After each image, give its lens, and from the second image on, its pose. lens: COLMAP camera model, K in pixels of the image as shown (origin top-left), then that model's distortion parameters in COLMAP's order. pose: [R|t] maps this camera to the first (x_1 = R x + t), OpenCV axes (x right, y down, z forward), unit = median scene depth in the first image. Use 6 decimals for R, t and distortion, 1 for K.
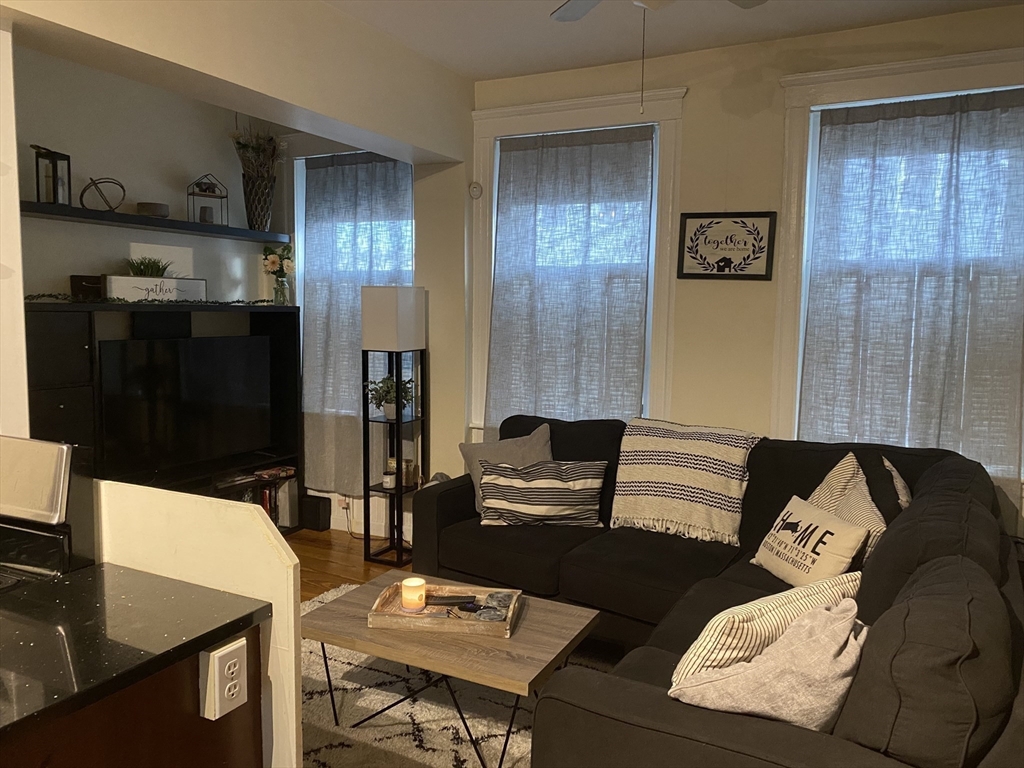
lens RADIAL K [[779.0, 0, 512.0], [0, 779.0, 384.0], [0, 0, 1]] dist [0.057021, -0.078548]
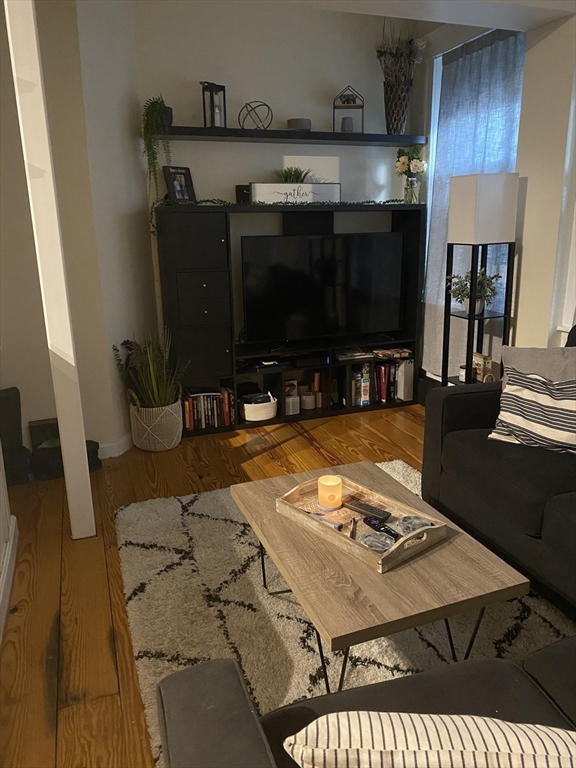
lens RADIAL K [[584.2, 0, 288.1], [0, 584.2, 379.8], [0, 0, 1]] dist [0.057021, -0.078548]
pose [[0.731960, 0.151657, -0.664255, 0.188190], [-0.039481, 0.982716, 0.180859, 0.000199], [0.680203, -0.106156, 0.725297, 0.283307]]
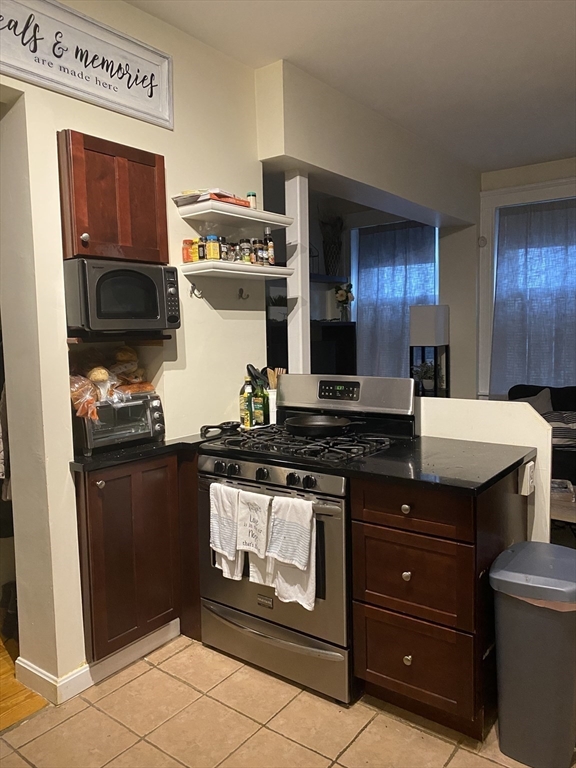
lens RADIAL K [[585.4, 0, 265.9], [0, 585.4, 384.7], [0, 0, 1]] dist [0.060962, -0.228683]
pose [[0.978002, -0.016297, -0.207959, -0.228433], [0.015541, 0.999865, -0.005265, 0.035850], [0.208017, 0.001917, 0.978123, -0.228427]]
